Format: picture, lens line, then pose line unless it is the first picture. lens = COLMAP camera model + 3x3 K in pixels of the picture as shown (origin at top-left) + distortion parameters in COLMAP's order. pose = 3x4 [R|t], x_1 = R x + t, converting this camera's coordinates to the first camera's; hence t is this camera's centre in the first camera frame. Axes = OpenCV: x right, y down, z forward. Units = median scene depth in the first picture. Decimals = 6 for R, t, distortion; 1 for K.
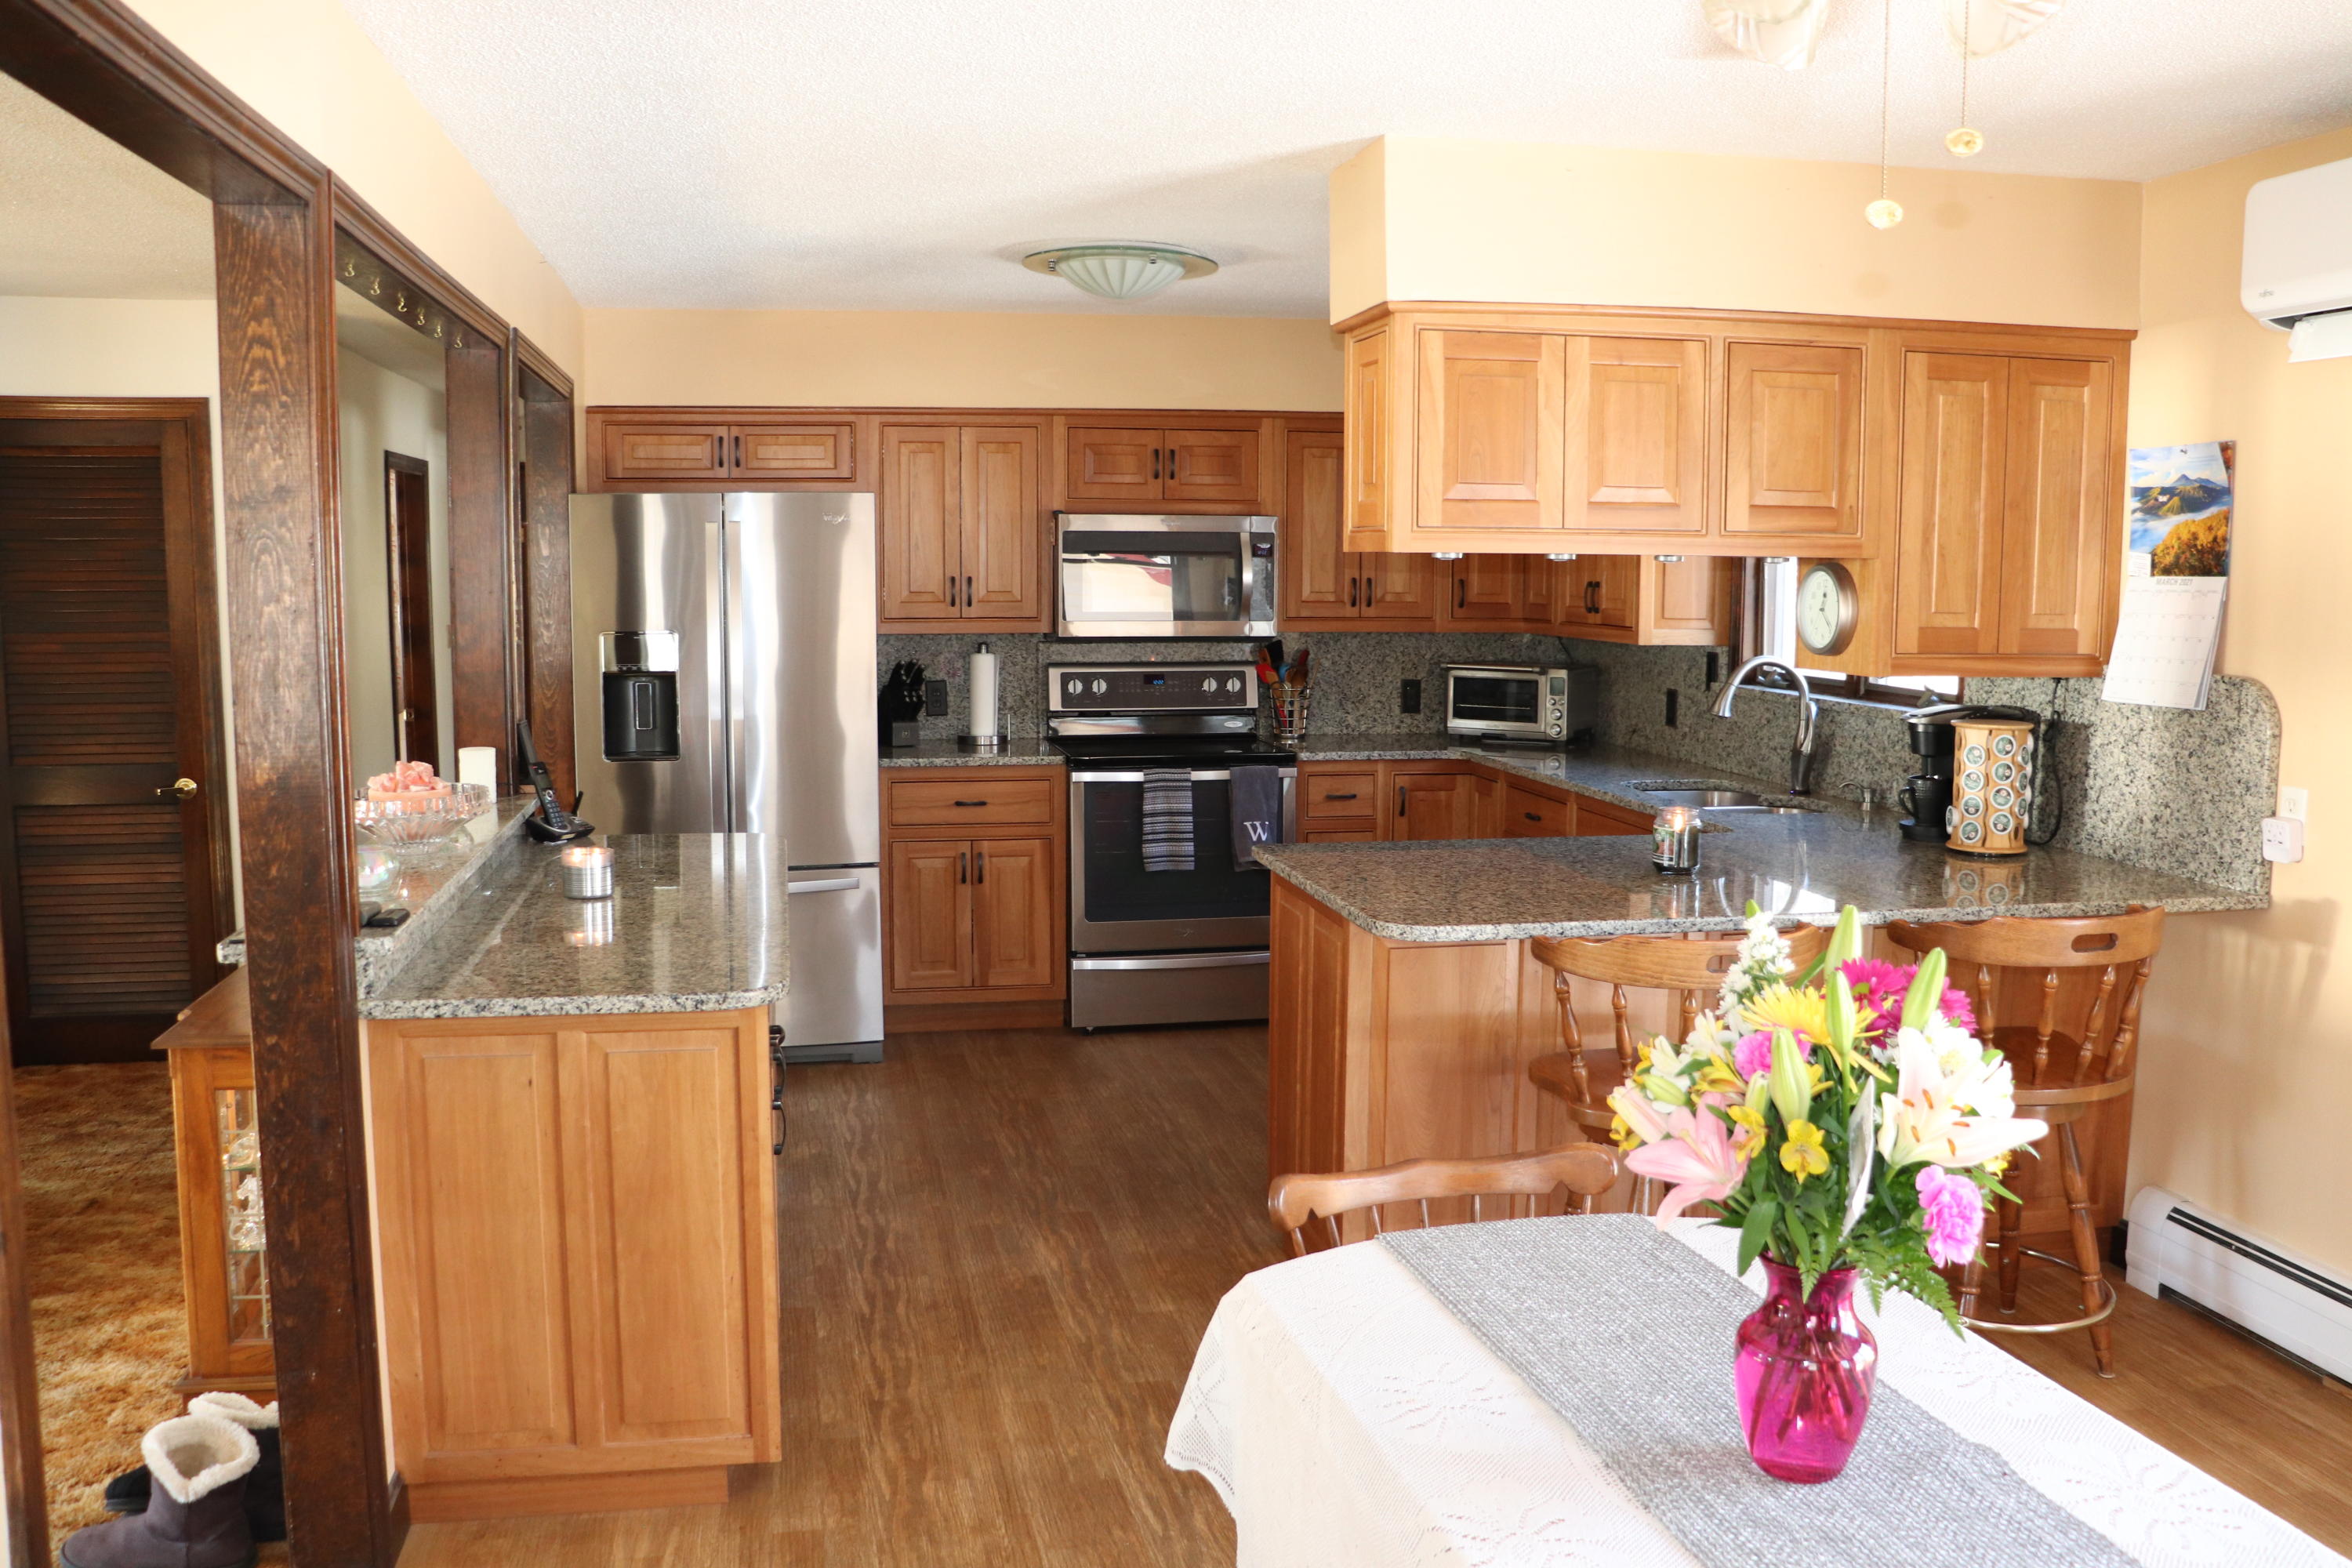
lens RADIAL K [[1937.2, 0, 1180.0], [0, 1937.2, 785.1], [0, 0, 1]] dist [-0.177249, 0.158847]
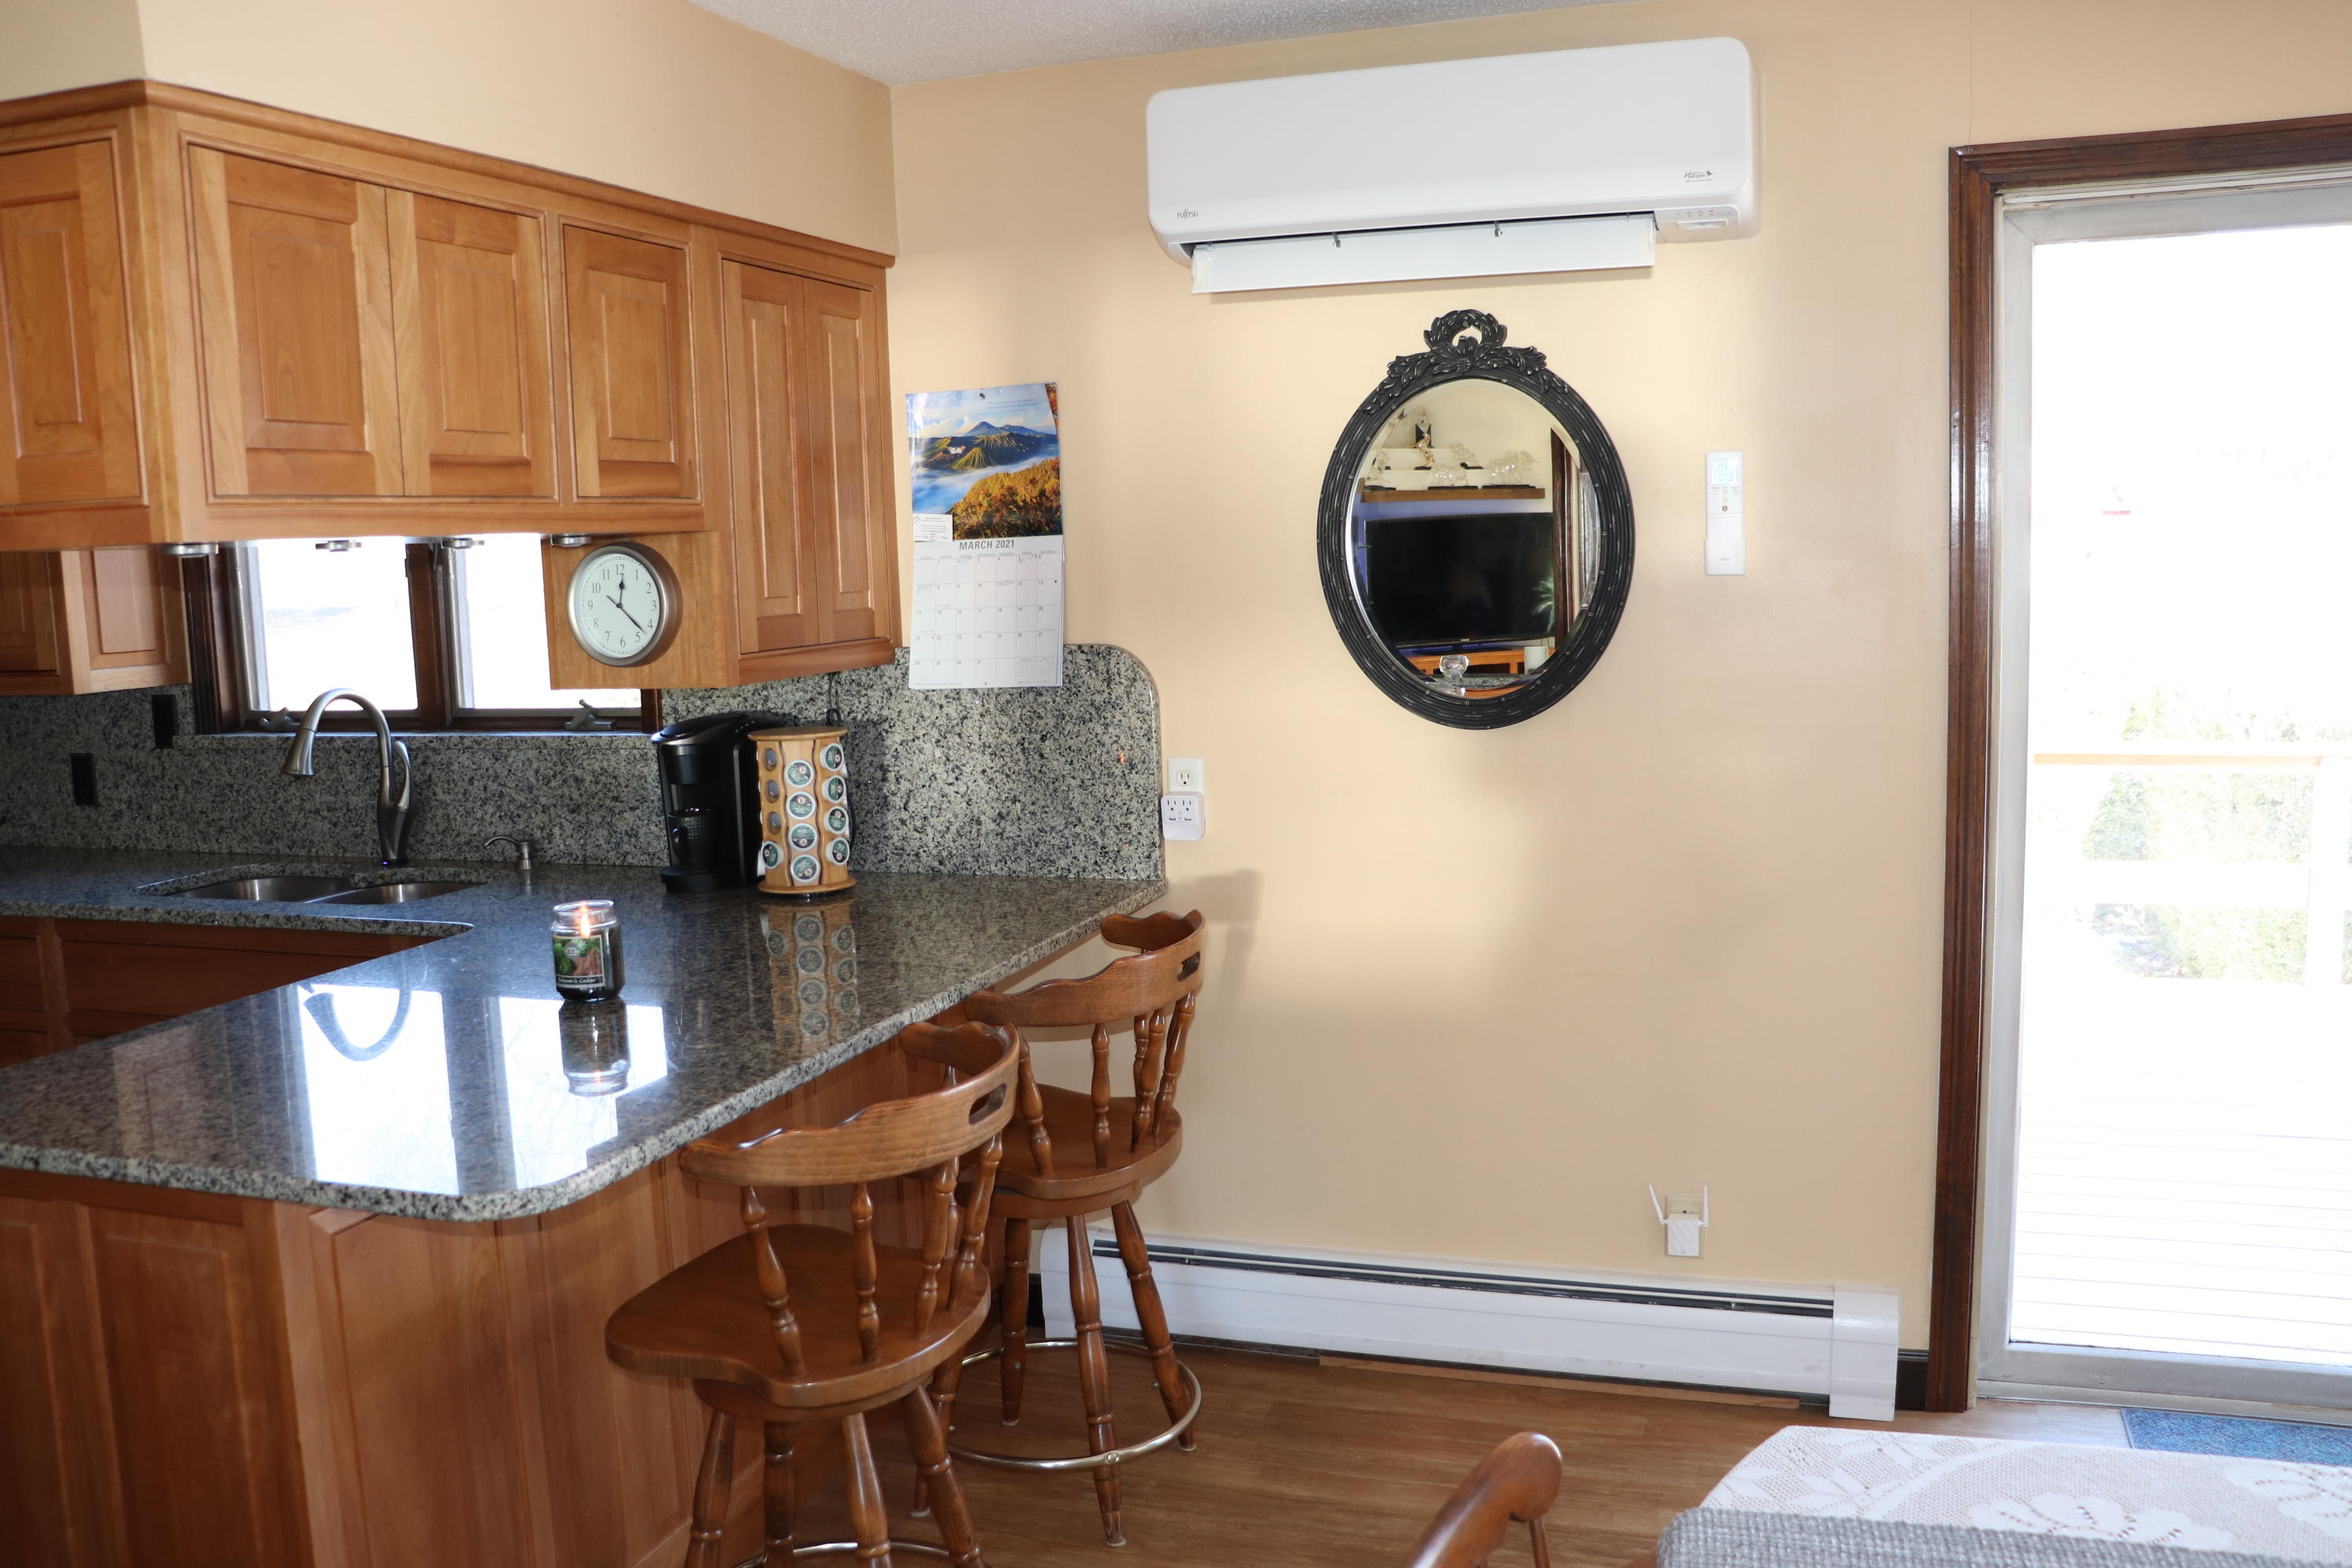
lens RADIAL K [[1937.2, 0, 1184.9], [0, 1937.2, 789.1], [0, 0, 1]] dist [-0.177249, 0.158847]
pose [[0.504361, -0.130390, 0.853591, -0.200798], [0.136344, 0.988158, 0.070384, -0.046182], [-0.852661, 0.080883, 0.516166, 0.455954]]
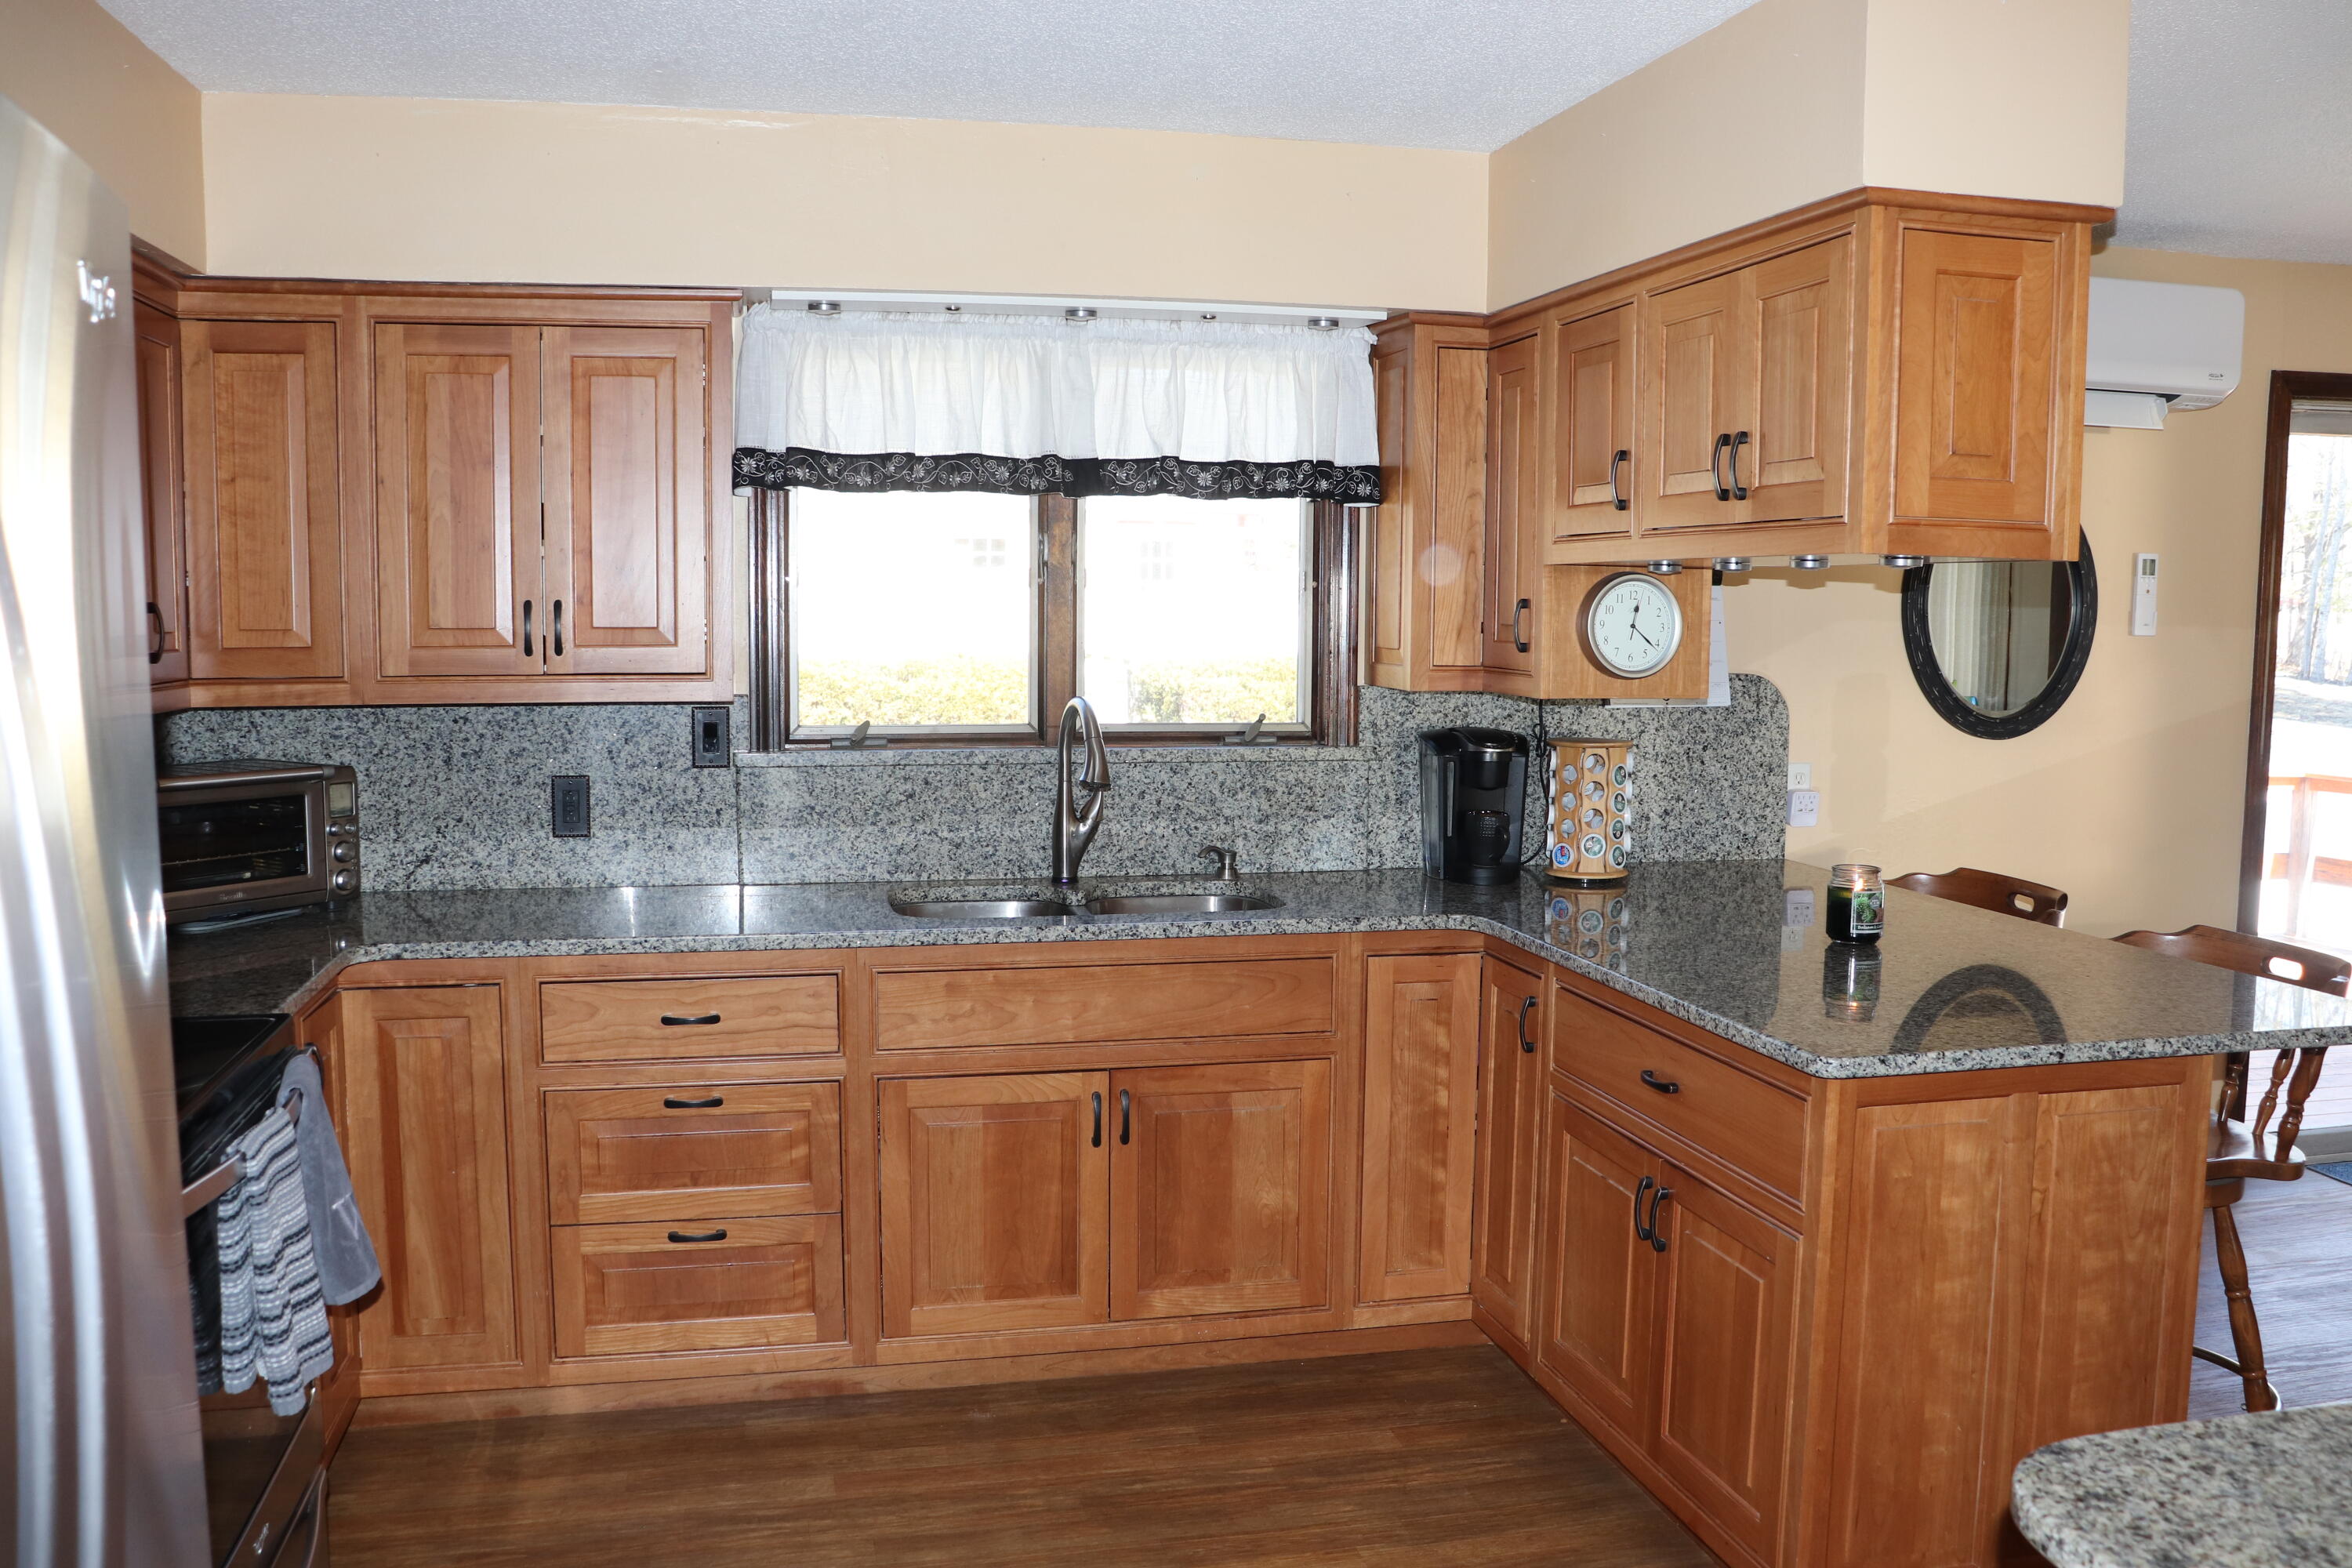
lens RADIAL K [[1937.2, 0, 1182.2], [0, 1937.2, 792.2], [0, 0, 1]] dist [-0.177249, 0.158847]
pose [[-0.028248, -0.104354, 0.994139, -0.546740], [0.107468, 0.988454, 0.106811, -0.138566], [-0.993807, 0.109855, -0.016708, 1.279732]]
